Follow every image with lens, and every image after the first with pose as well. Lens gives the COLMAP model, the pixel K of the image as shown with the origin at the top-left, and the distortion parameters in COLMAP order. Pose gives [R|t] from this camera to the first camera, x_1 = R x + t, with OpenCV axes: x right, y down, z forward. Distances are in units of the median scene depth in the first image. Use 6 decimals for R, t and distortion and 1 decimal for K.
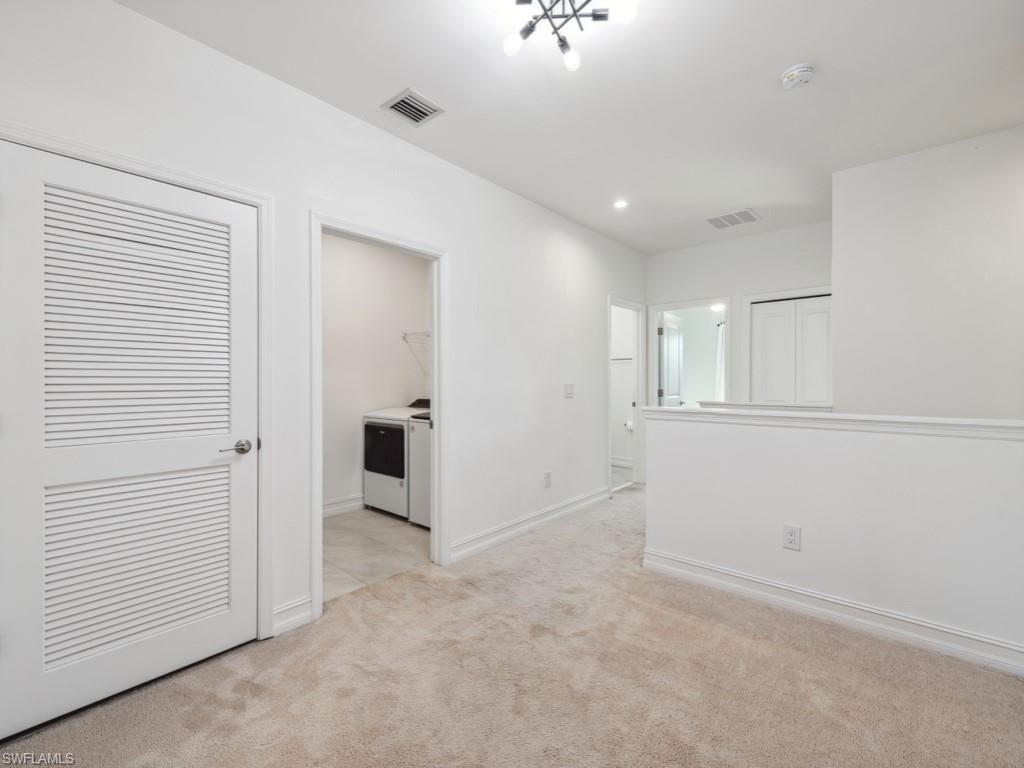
lens RADIAL K [[452.0, 0, 509.7], [0, 452.0, 390.2], [0, 0, 1]] dist [0.000491, -0.000600]
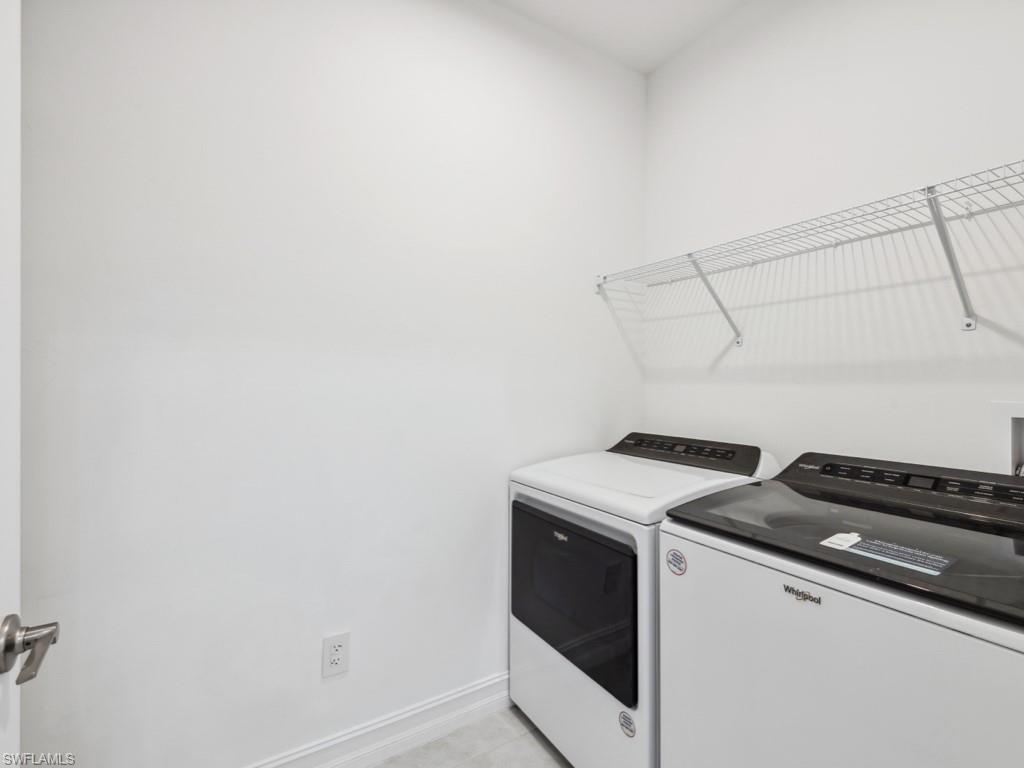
lens RADIAL K [[452.0, 0, 509.7], [0, 452.0, 390.2], [0, 0, 1]] dist [0.000491, -0.000600]
pose [[0.954855, -0.002676, -0.297062, -0.213914], [-0.001500, 0.999903, -0.013829, -0.016954], [0.297070, 0.013650, 0.954758, 0.645602]]
